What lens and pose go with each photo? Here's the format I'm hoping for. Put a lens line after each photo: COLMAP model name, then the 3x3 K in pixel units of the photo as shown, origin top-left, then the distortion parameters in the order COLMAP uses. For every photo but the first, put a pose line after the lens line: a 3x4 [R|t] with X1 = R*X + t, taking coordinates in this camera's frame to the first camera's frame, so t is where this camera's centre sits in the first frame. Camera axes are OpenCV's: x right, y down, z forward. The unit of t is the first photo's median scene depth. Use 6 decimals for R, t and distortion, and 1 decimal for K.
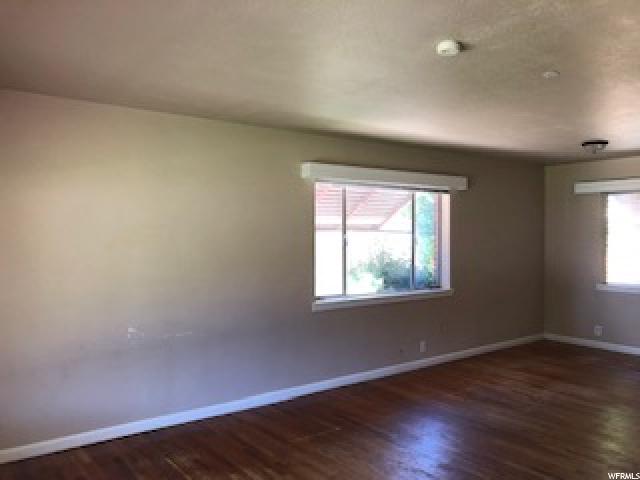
lens RADIAL K [[535.4, 0, 321.0], [0, 535.4, 235.9], [0, 0, 1]] dist [0.052601, -0.060009]
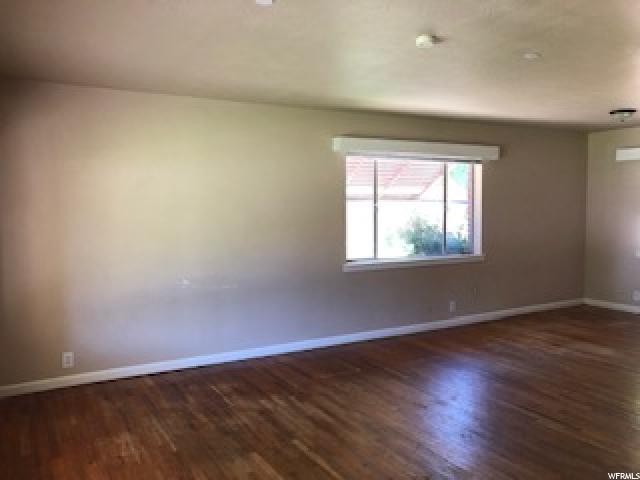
lens RADIAL K [[535.4, 0, 320.3], [0, 535.4, 241.8], [0, 0, 1]] dist [0.052601, -0.060009]
pose [[0.990811, 0.002833, -0.135226, 0.085022], [0.005944, 0.997902, 0.064463, 0.005225], [0.135125, -0.064674, 0.988716, -0.109173]]
